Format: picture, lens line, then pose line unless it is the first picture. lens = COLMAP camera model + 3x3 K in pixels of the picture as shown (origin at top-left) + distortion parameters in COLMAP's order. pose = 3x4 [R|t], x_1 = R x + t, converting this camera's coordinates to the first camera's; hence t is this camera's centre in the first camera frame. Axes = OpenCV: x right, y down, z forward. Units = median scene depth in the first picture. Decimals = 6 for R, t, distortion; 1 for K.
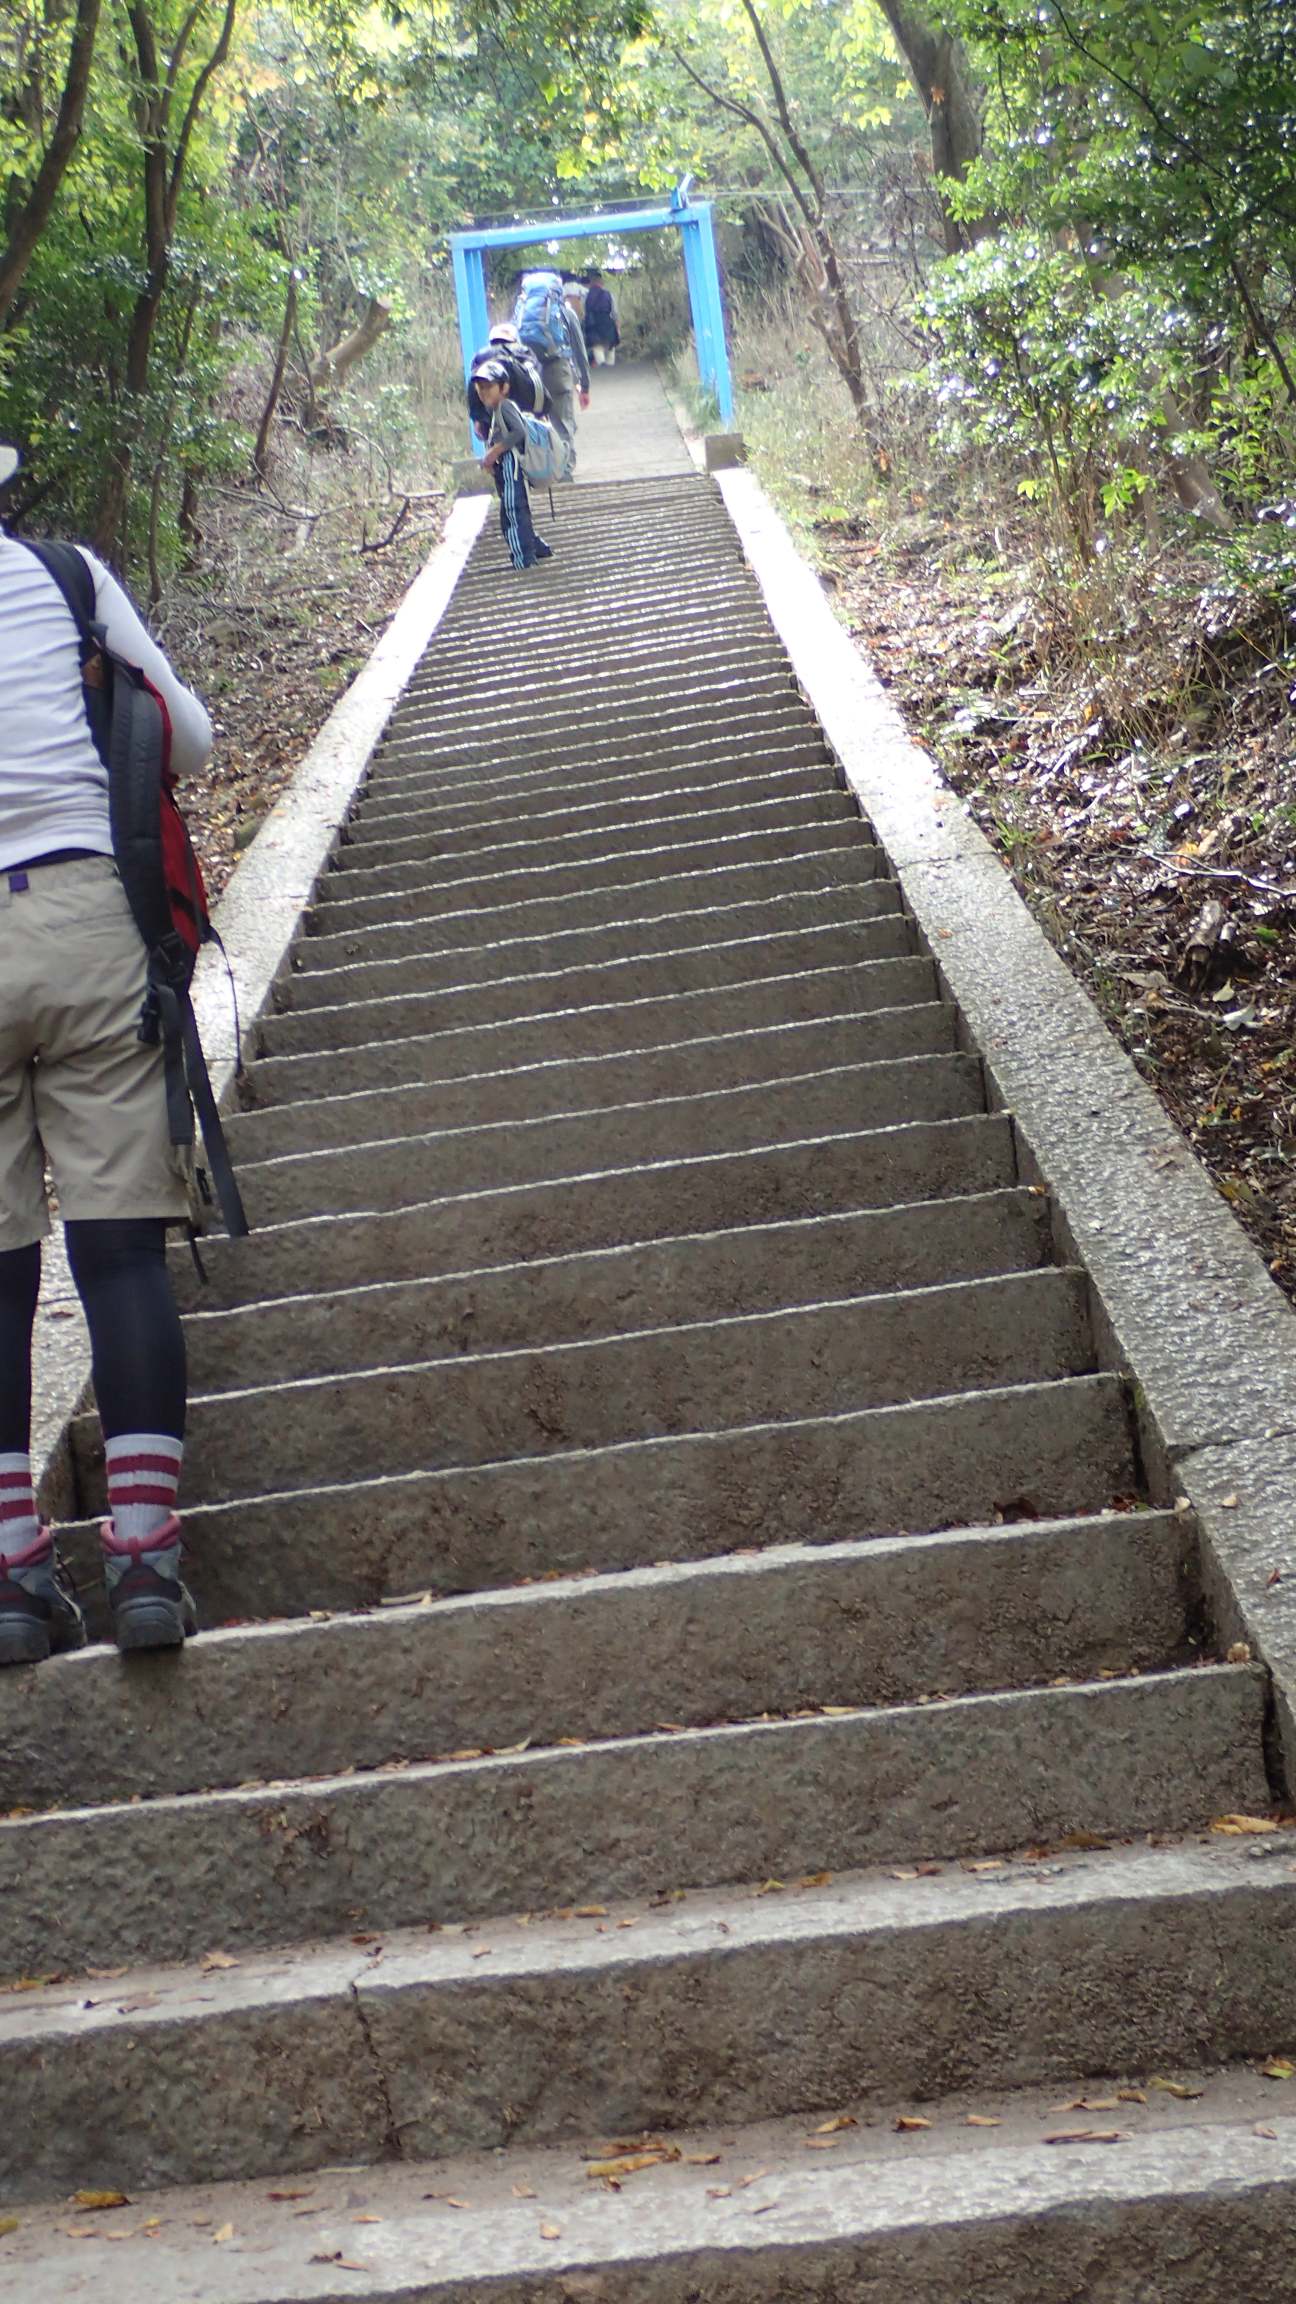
lens RADIAL K [[3312.4, 0, 651.3], [0, 3312.4, 1157.2], [0, 0, 1]] dist [0.034816, 0.000000]
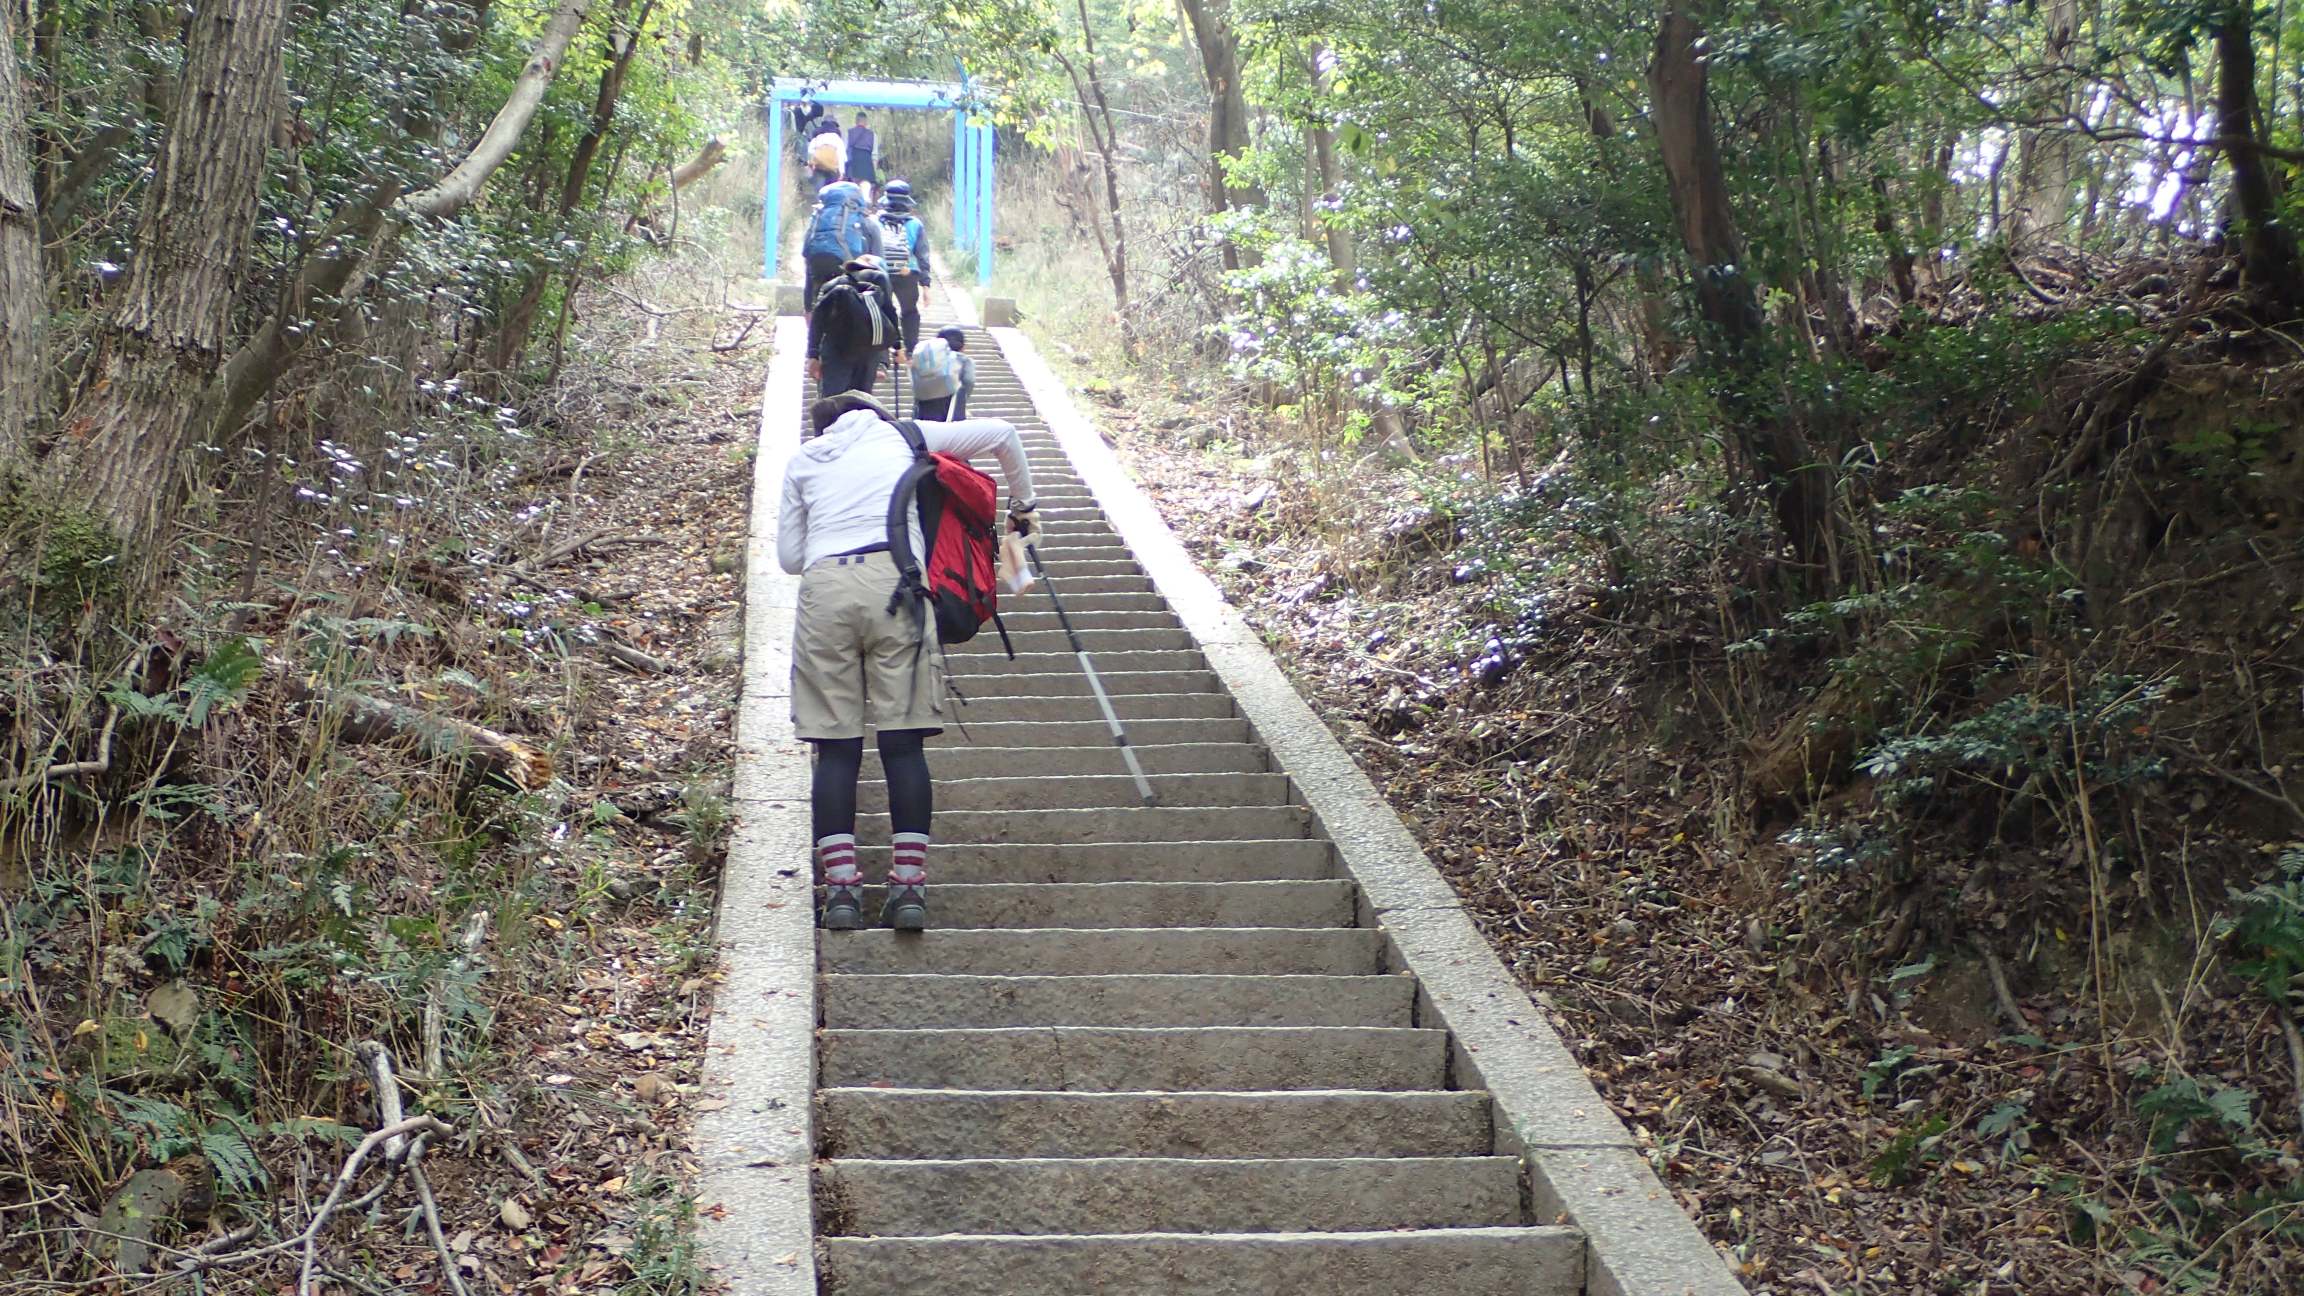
lens RADIAL K [[3312.4, 0, 1150.6], [0, 3312.4, 645.9], [0, 0, 1]] dist [0.034816, 0.000000]
pose [[0.982584, 0.144570, 0.116744, -0.126094], [-0.132501, 0.985576, -0.105282, 0.078807], [-0.130280, 0.087980, 0.987566, -0.538062]]
